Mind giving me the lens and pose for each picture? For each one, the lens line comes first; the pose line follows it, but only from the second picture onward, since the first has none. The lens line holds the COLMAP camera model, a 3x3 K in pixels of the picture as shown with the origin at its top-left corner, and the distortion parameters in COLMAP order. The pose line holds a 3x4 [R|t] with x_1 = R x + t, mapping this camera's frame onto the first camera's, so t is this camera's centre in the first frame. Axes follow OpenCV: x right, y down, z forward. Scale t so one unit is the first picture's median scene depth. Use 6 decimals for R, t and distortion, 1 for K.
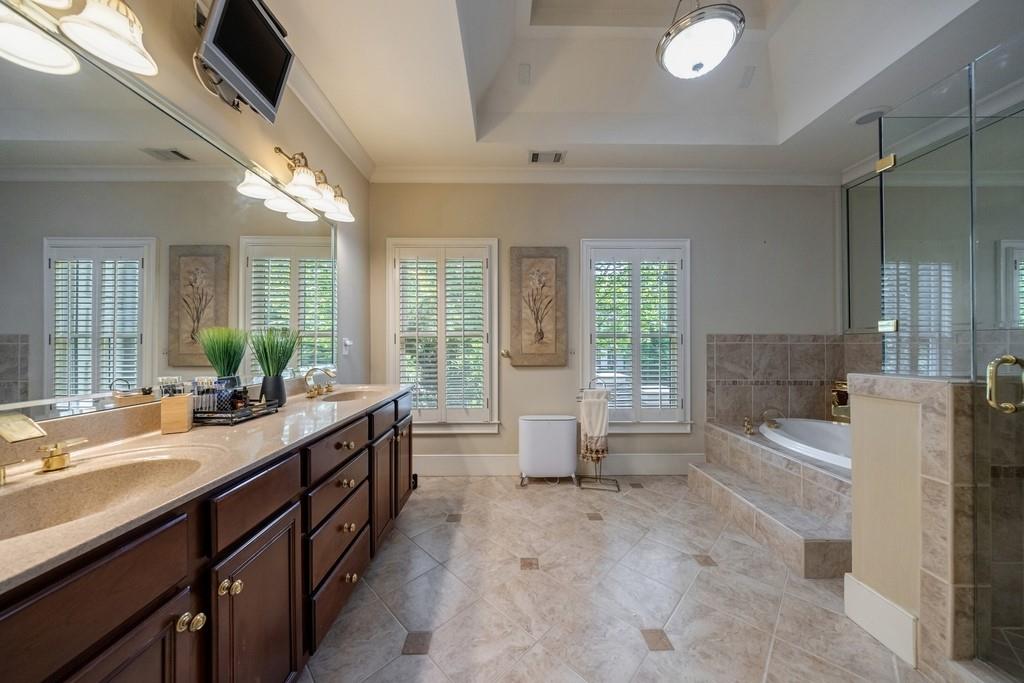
lens RADIAL K [[344.7, 0, 502.1], [0, 344.7, 341.2], [0, 0, 1]] dist [0.002101, -0.001205]
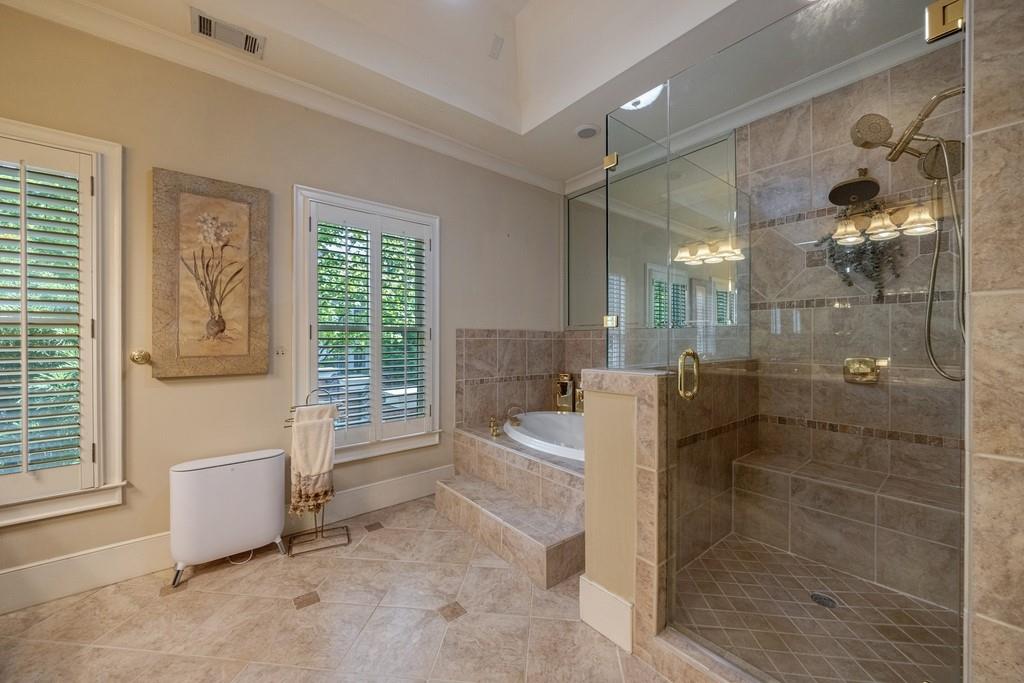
lens RADIAL K [[388.4, 0, 523.6], [0, 388.4, 338.0], [0, 0, 1]] dist [-0.004067, 0.000037]
pose [[0.759553, 0.002743, 0.650440, 0.083723], [-0.004362, 0.999990, 0.000877, 0.002446], [-0.650431, -0.003503, 0.759557, 0.140930]]
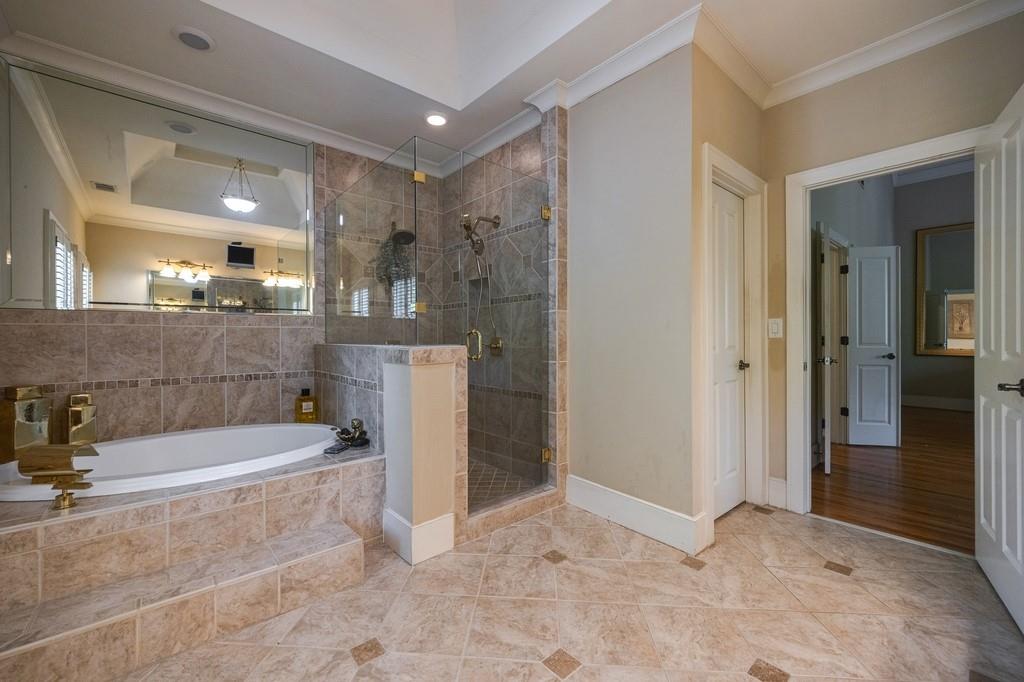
lens RADIAL K [[420.0, 0, 510.8], [0, 420.0, 337.2], [0, 0, 1]] dist [0.007149, -0.001704]
pose [[-0.673550, 0.006644, 0.739112, -0.112620], [0.001672, 0.999971, -0.007465, 0.036202], [-0.739140, -0.003792, -0.673541, 0.851810]]
